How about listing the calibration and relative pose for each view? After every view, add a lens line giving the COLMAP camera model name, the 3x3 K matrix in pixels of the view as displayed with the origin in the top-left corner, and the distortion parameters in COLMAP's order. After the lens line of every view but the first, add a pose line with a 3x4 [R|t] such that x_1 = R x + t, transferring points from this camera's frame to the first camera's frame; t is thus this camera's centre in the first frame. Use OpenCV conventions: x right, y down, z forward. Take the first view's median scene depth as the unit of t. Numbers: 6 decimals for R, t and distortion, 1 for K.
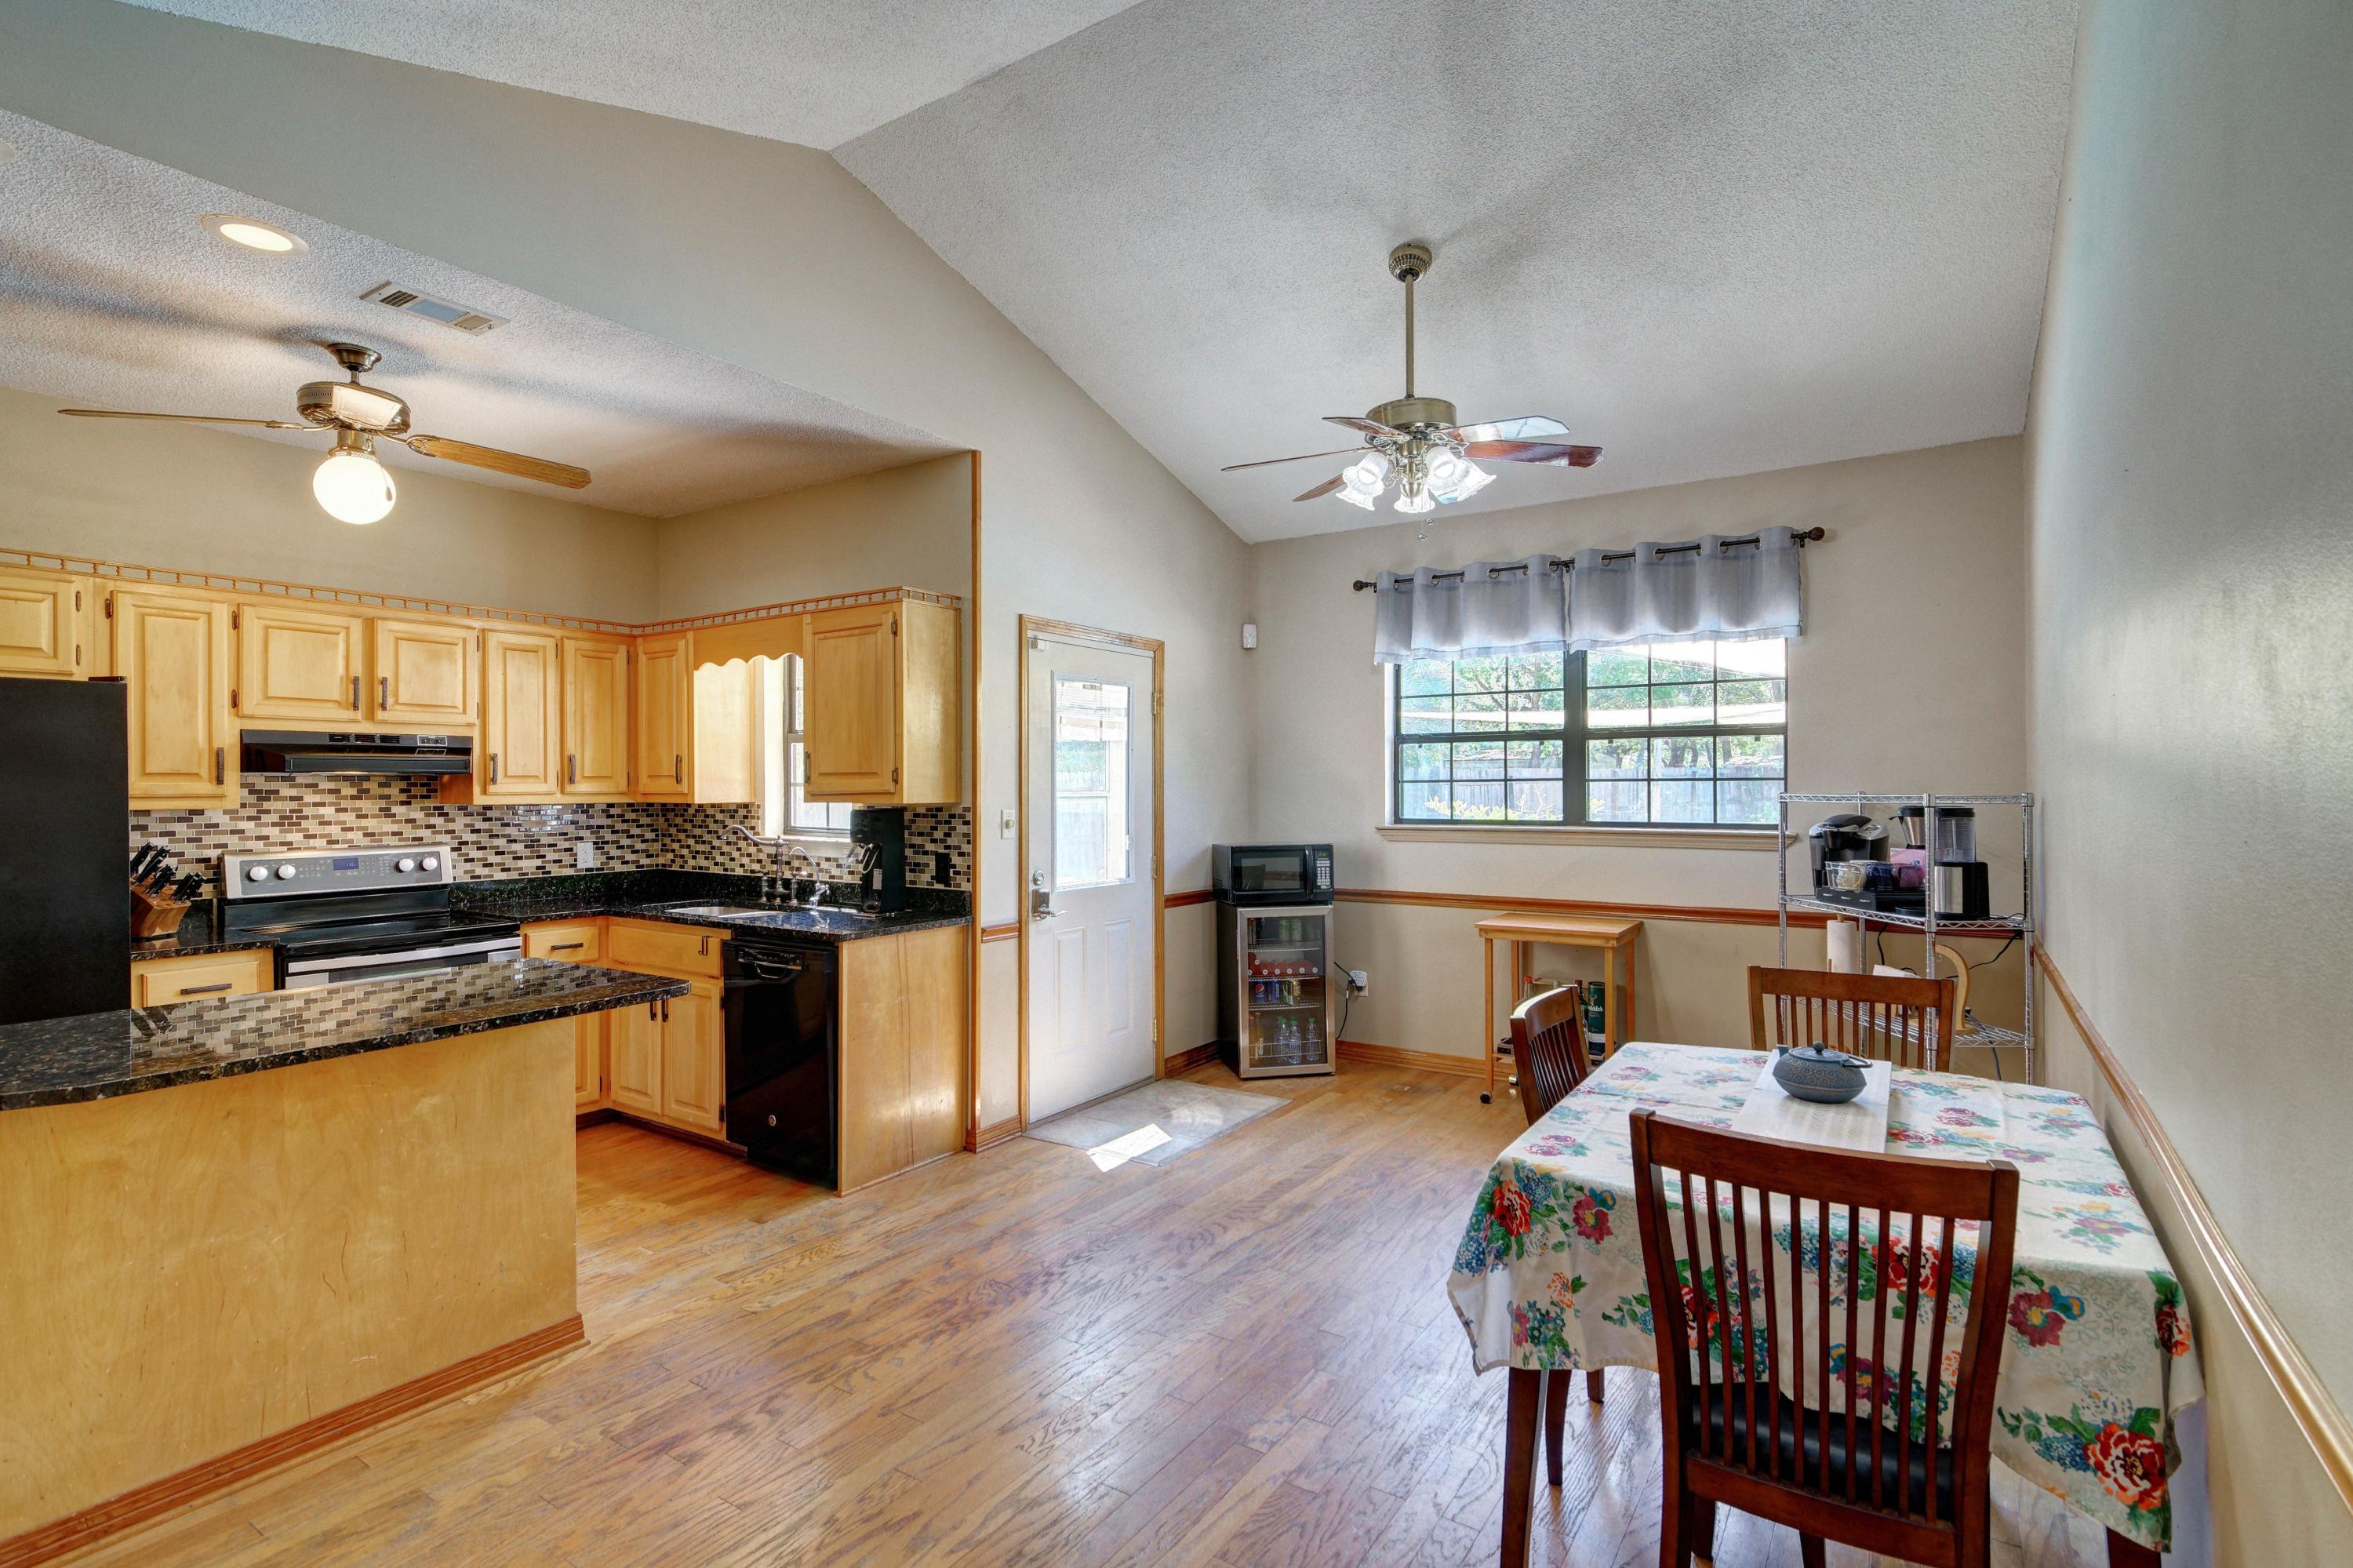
lens RADIAL K [[1131.0, 0, 1173.1], [0, 1131.0, 780.8], [0, 0, 1]] dist [0.005326, -0.001616]
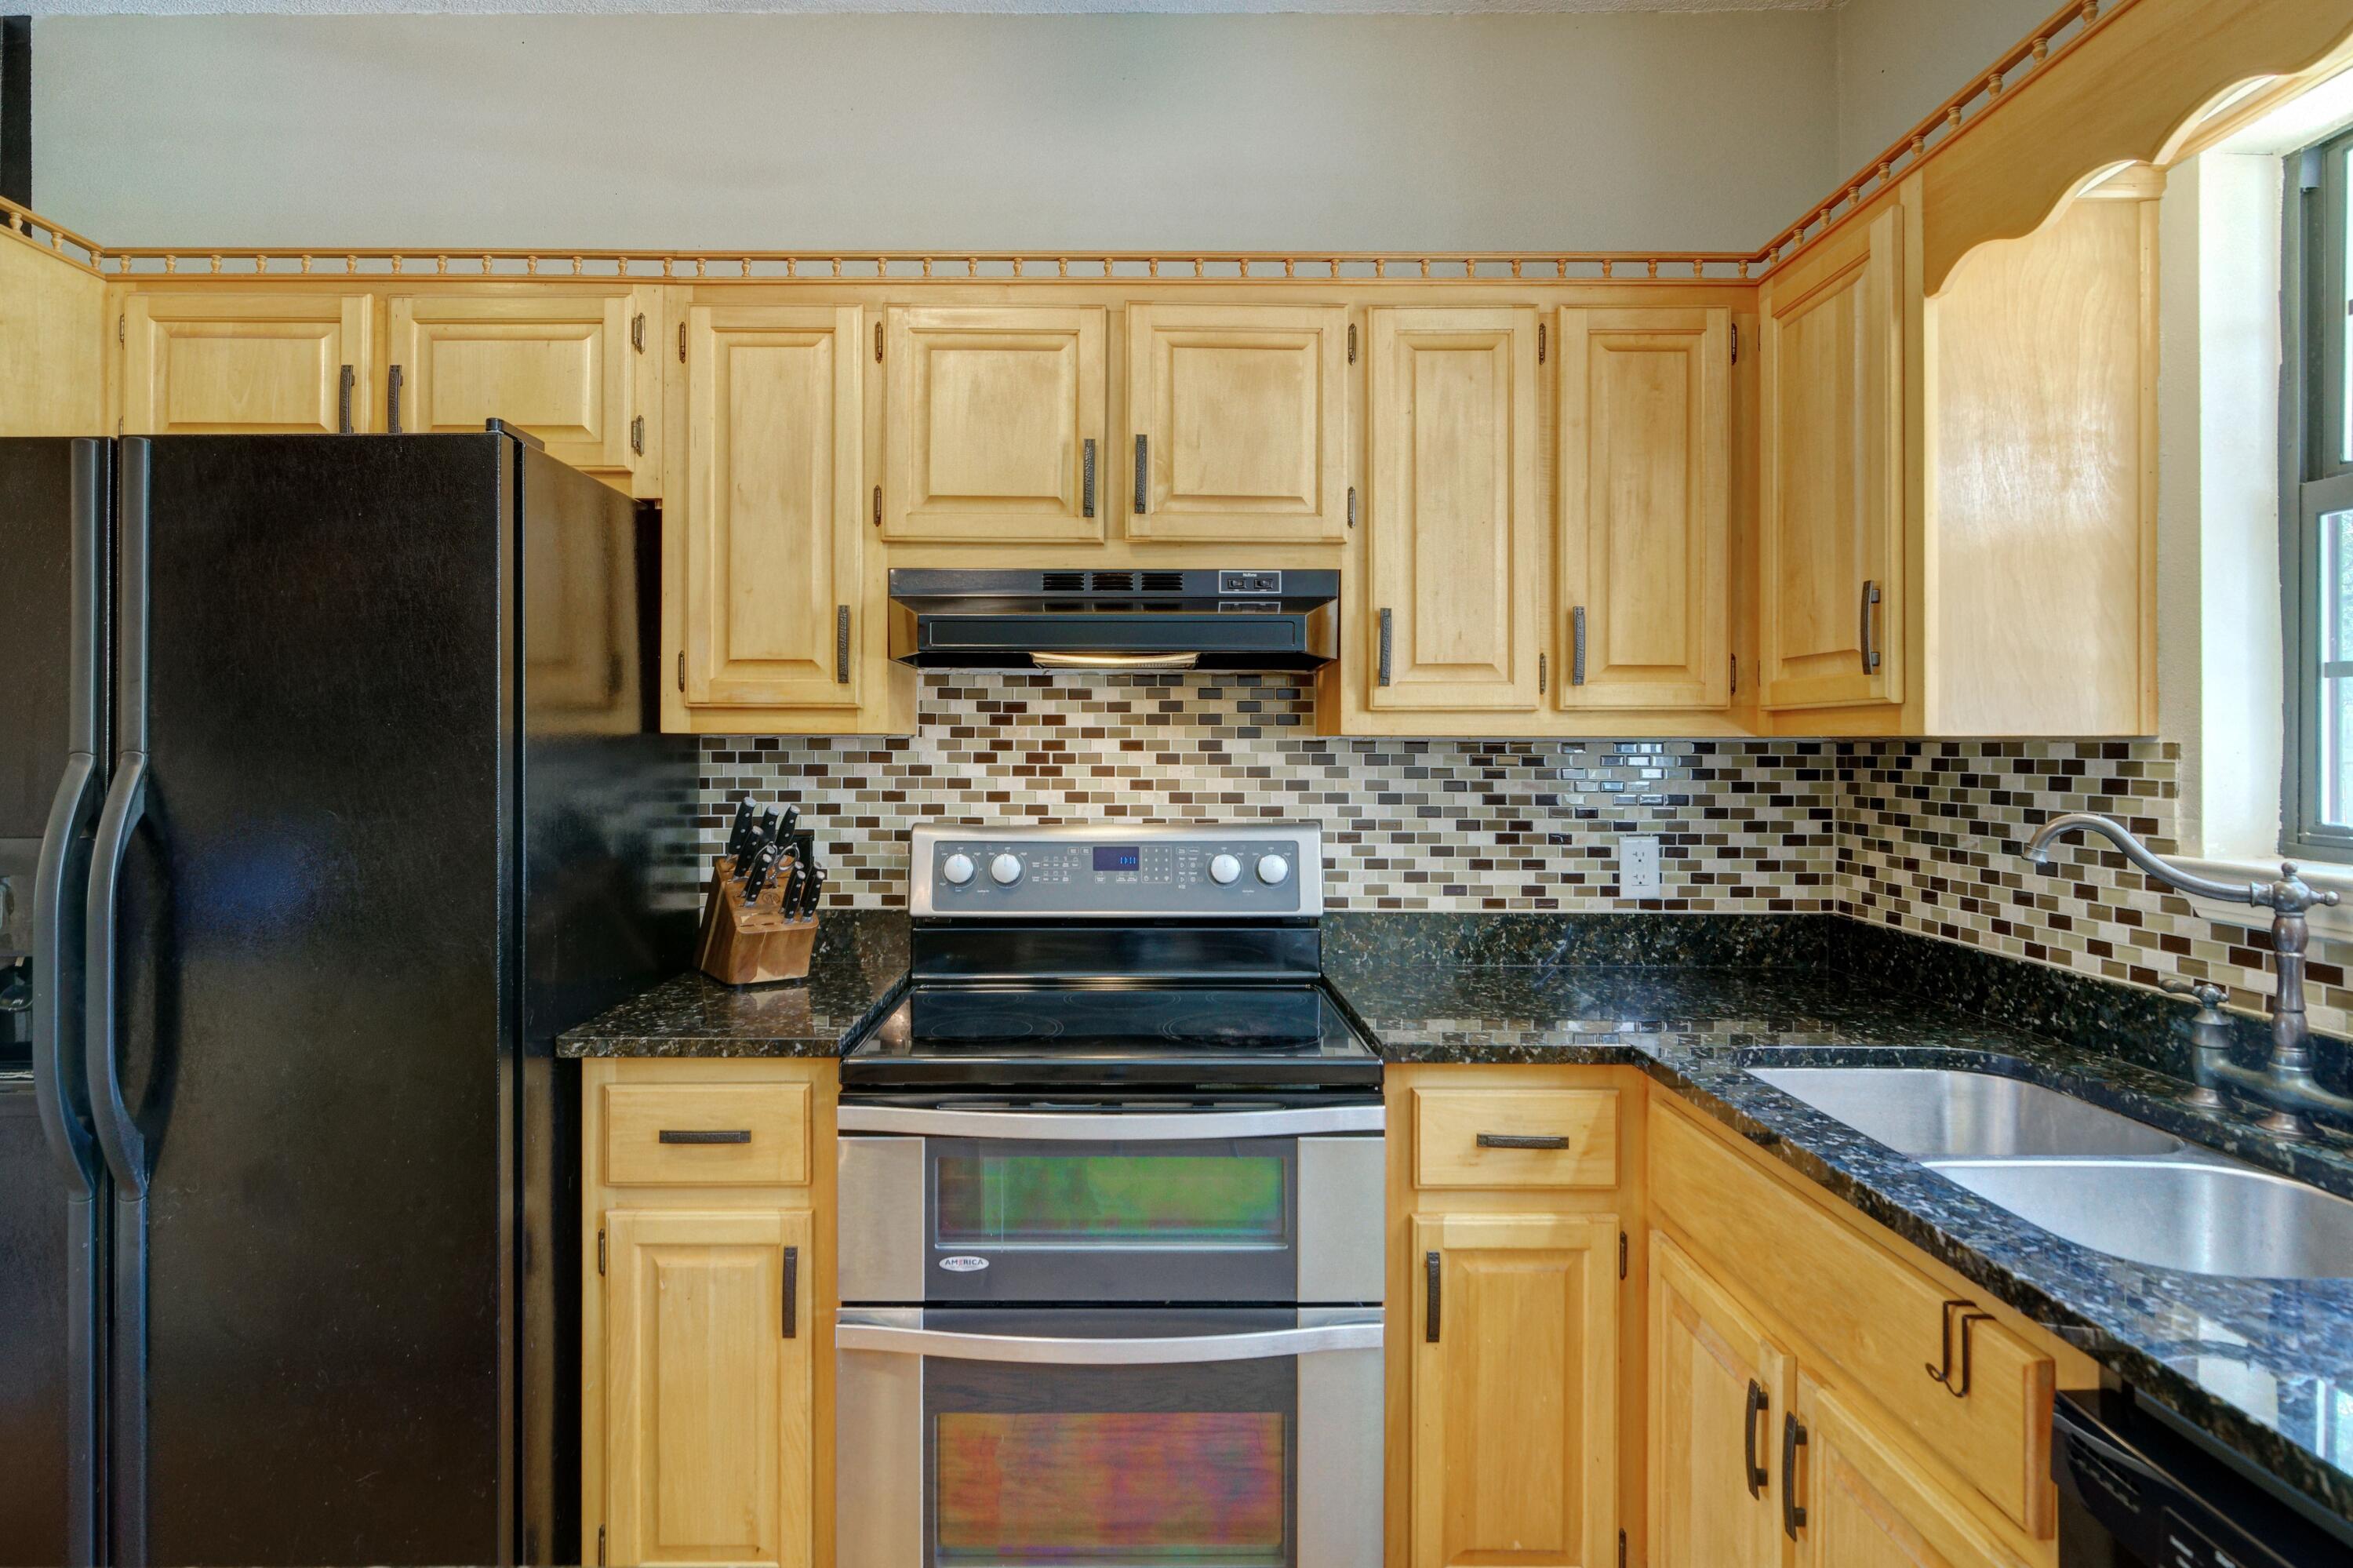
lens RADIAL K [[1252.6, 0, 1130.8], [0, 1252.6, 744.4], [0, 0, 1]] dist [0.005119, -0.008714]
pose [[0.556437, 0.003181, -0.830884, -0.282913], [-0.002274, 0.999995, 0.002306, 0.023666], [0.830887, 0.000606, 0.556441, 0.686622]]
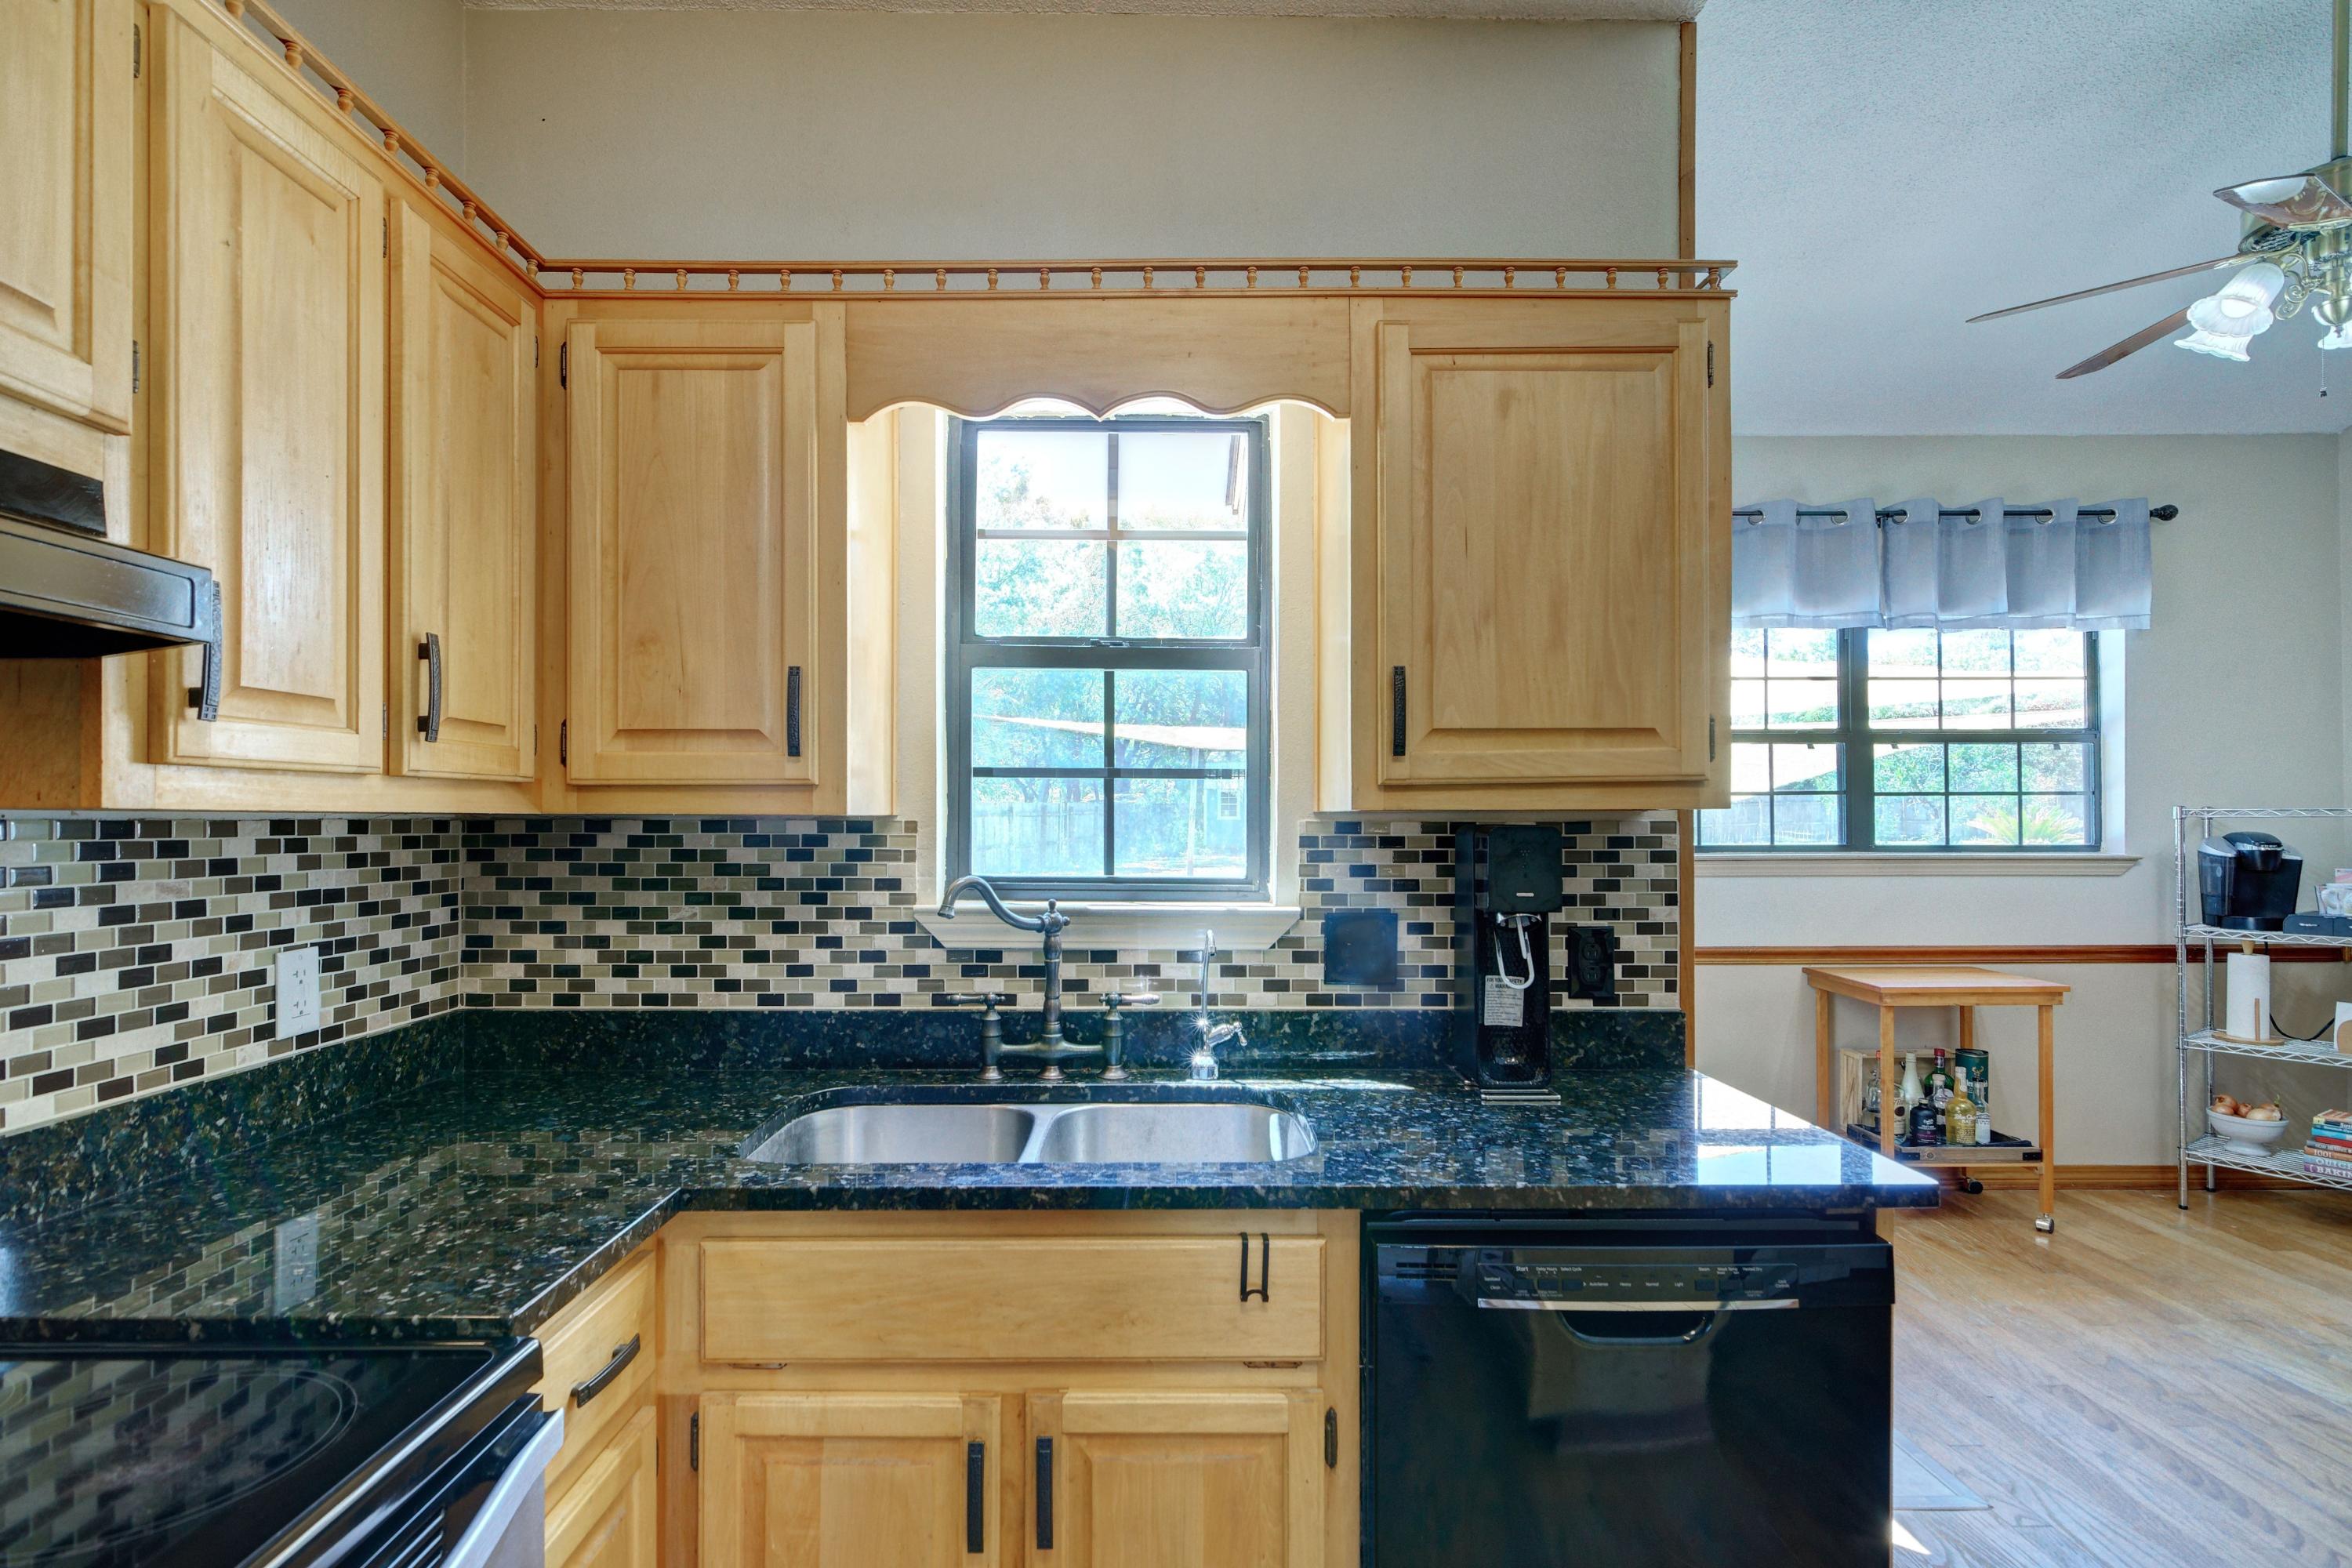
lens RADIAL K [[1142.5, 0, 1164.0], [0, 1142.5, 814.3], [0, 0, 1]] dist [0.006312, -0.001235]
pose [[0.824359, 0.005945, 0.566035, -0.579391], [-0.003979, 0.999981, -0.004708, 0.022535], [-0.566053, 0.001629, 0.824367, 0.718047]]
